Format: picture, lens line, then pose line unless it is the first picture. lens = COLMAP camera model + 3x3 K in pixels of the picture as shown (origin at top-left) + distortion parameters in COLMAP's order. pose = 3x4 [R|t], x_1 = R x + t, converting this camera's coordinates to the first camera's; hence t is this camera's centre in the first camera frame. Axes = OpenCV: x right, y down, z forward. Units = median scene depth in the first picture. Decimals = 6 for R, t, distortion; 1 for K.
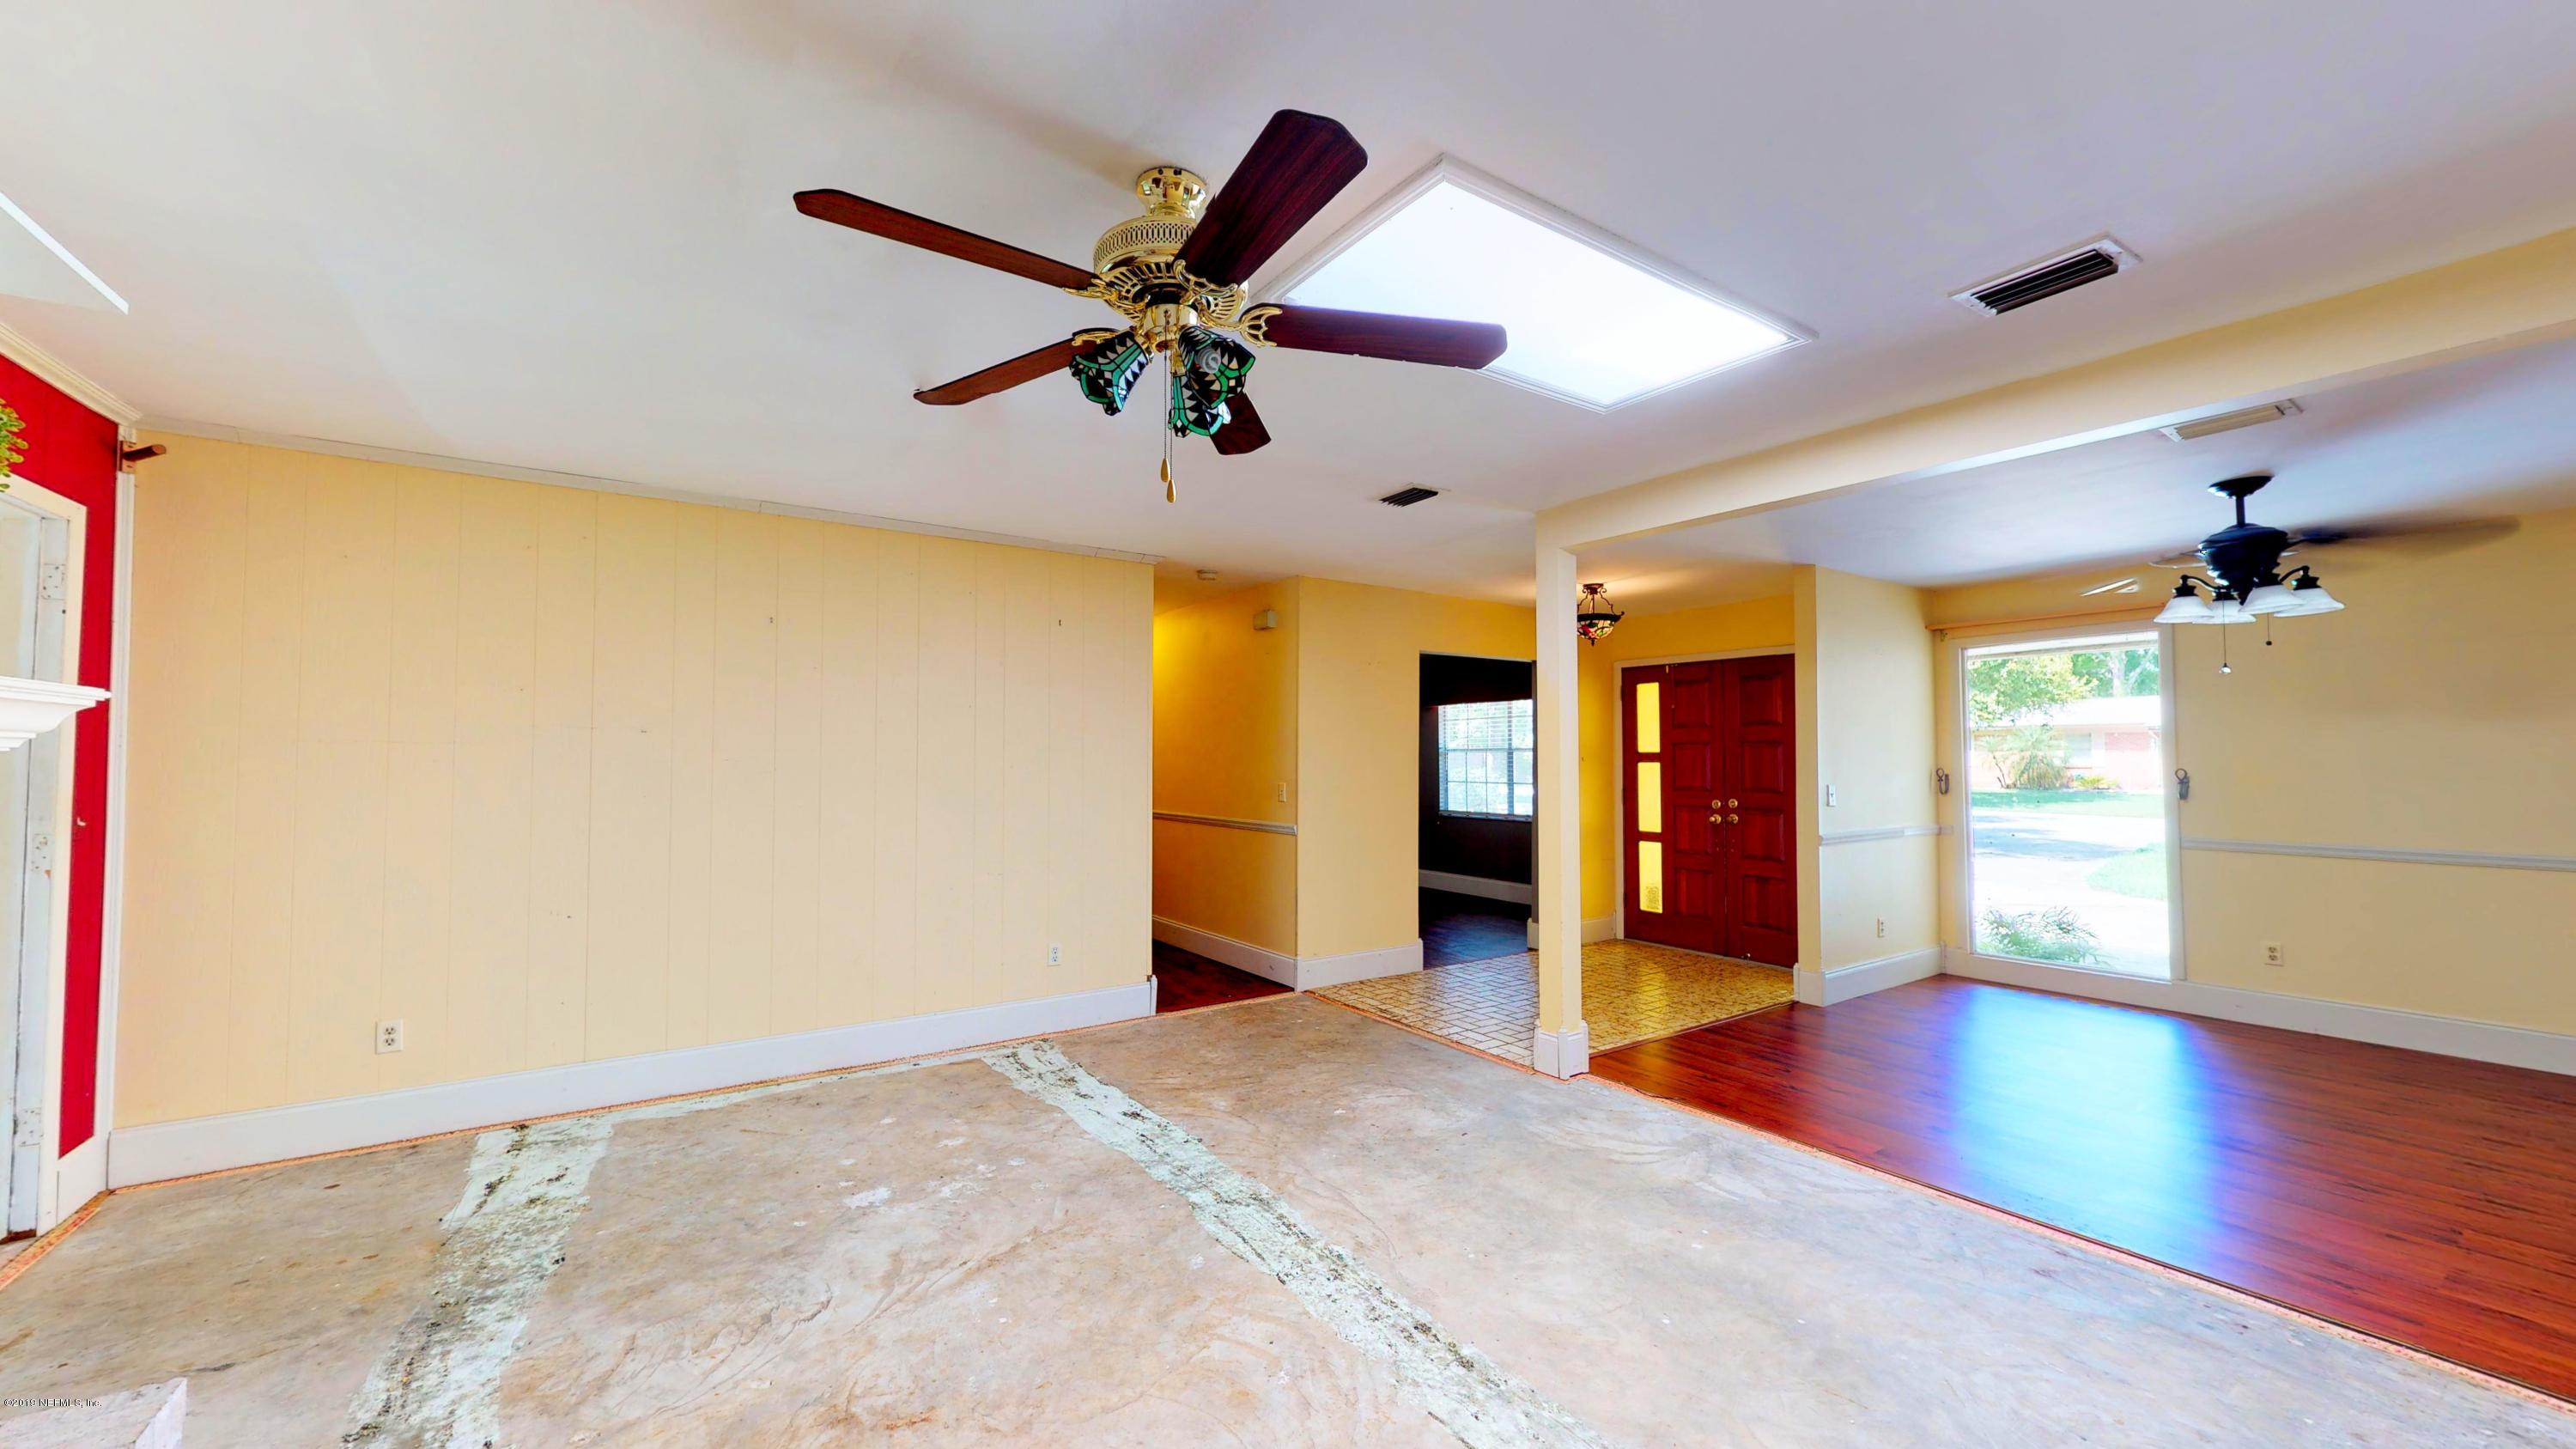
lens RADIAL K [[943.3, 0, 1288.7], [0, 943.3, 729.4], [0, 0, 1]] dist [-0.000604, 0.000325]
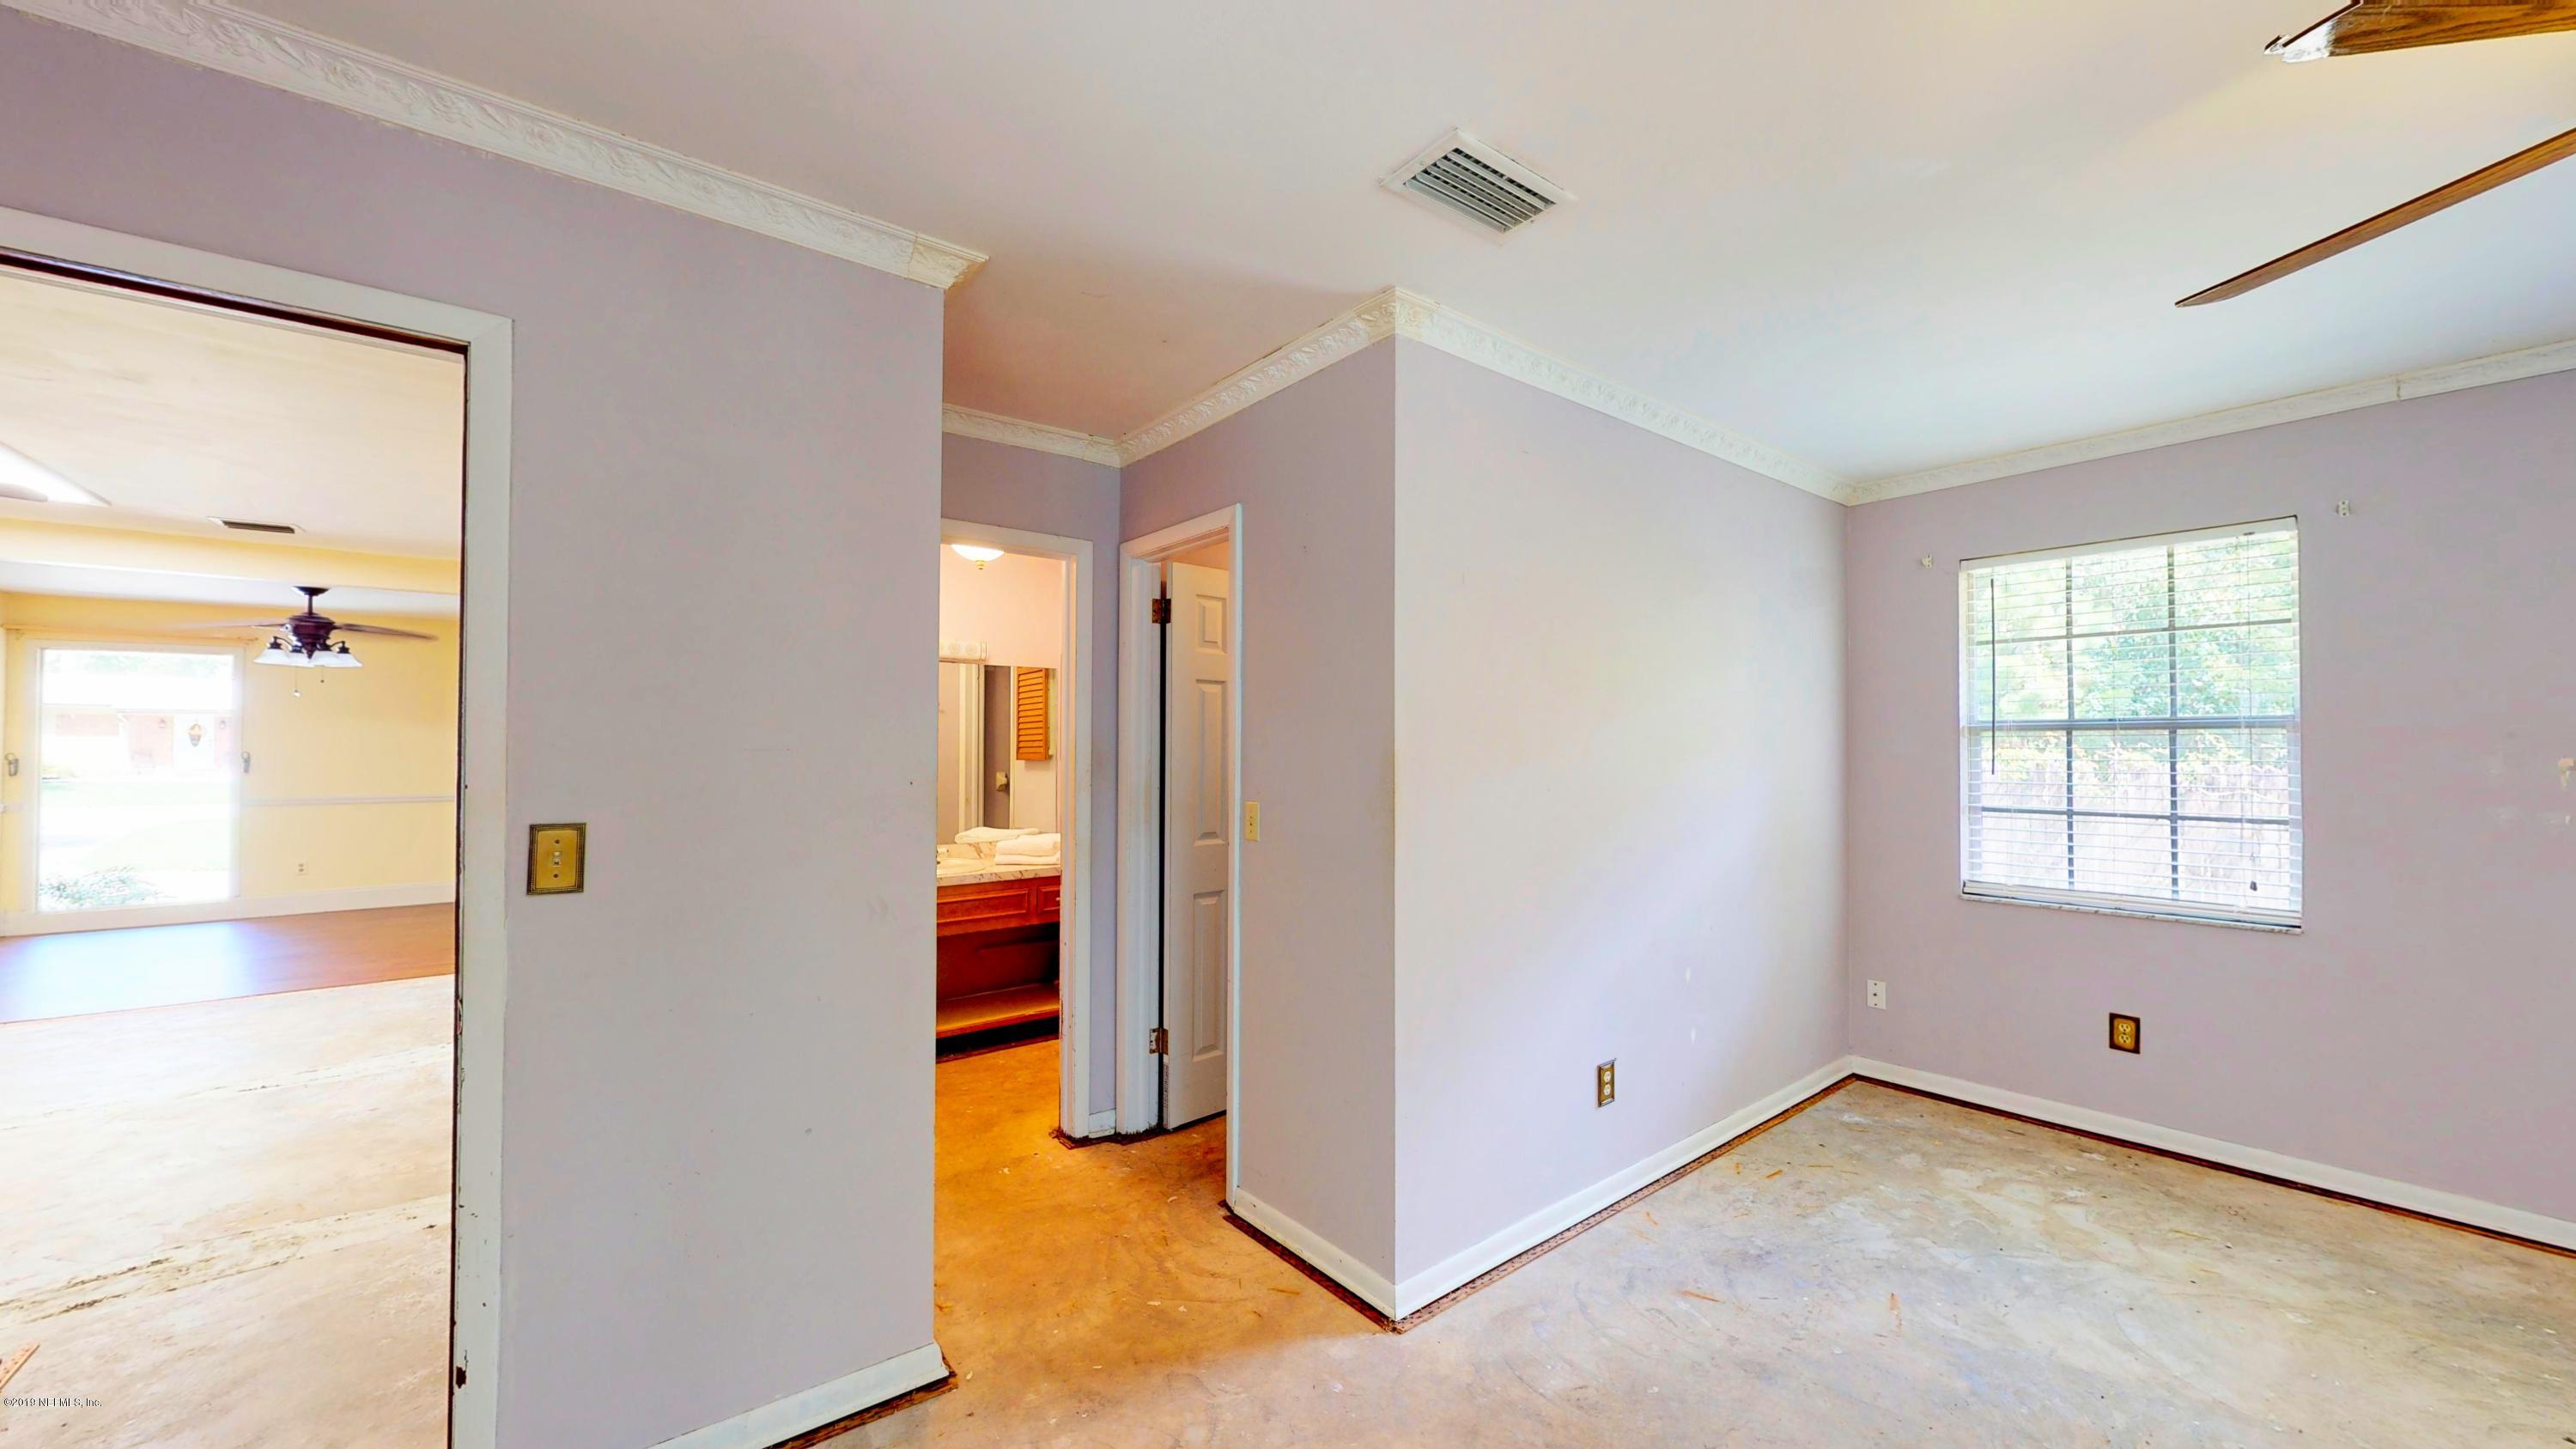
lens RADIAL K [[943.3, 0, 1282.1], [0, 943.3, 732.2], [0, 0, 1]] dist [-0.000604, 0.000325]
pose [[-0.072899, 0.012439, 0.997262, -0.810514], [-0.031731, 0.999387, -0.014785, -0.022642], [-0.996834, -0.032722, -0.072459, -0.638941]]
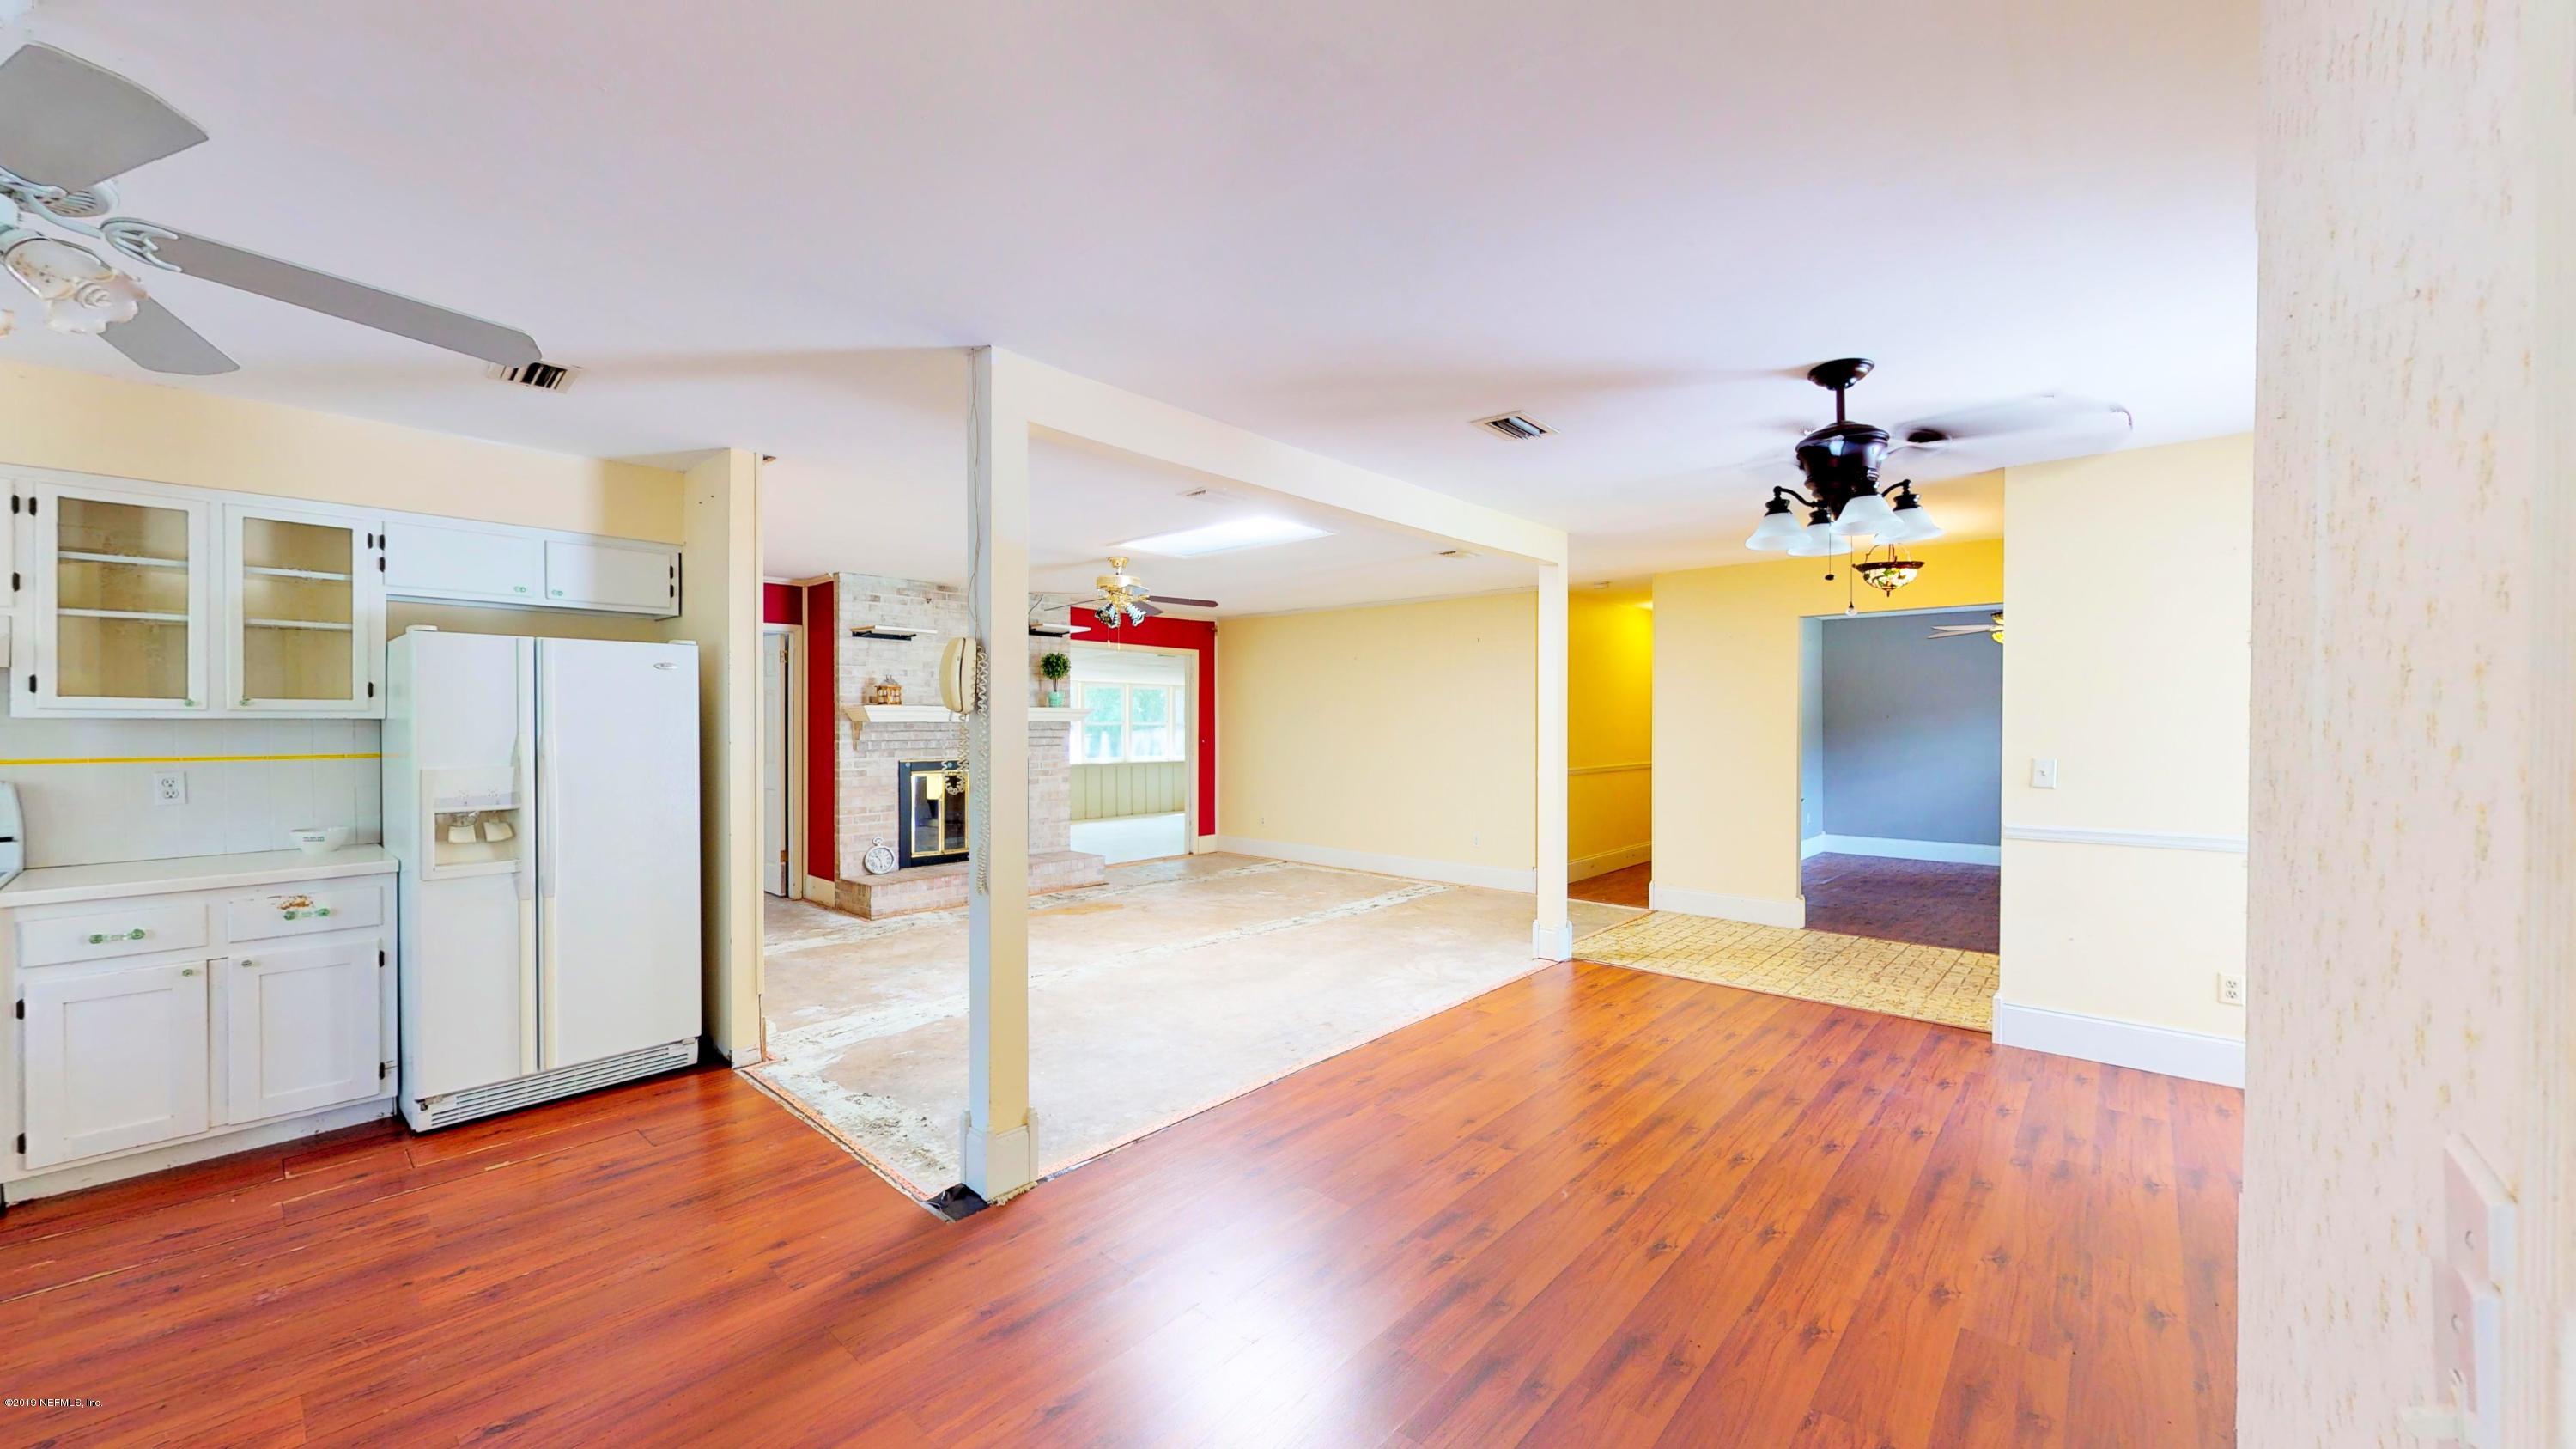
lens RADIAL K [[943.3, 0, 1299.4], [0, 943.3, 723.2], [0, 0, 1]] dist [-0.000604, 0.000325]
pose [[0.253506, 0.003458, -0.967328, 1.588269], [0.027721, 0.999557, 0.010838, 0.006448], [0.966936, -0.029563, 0.253298, 0.345928]]
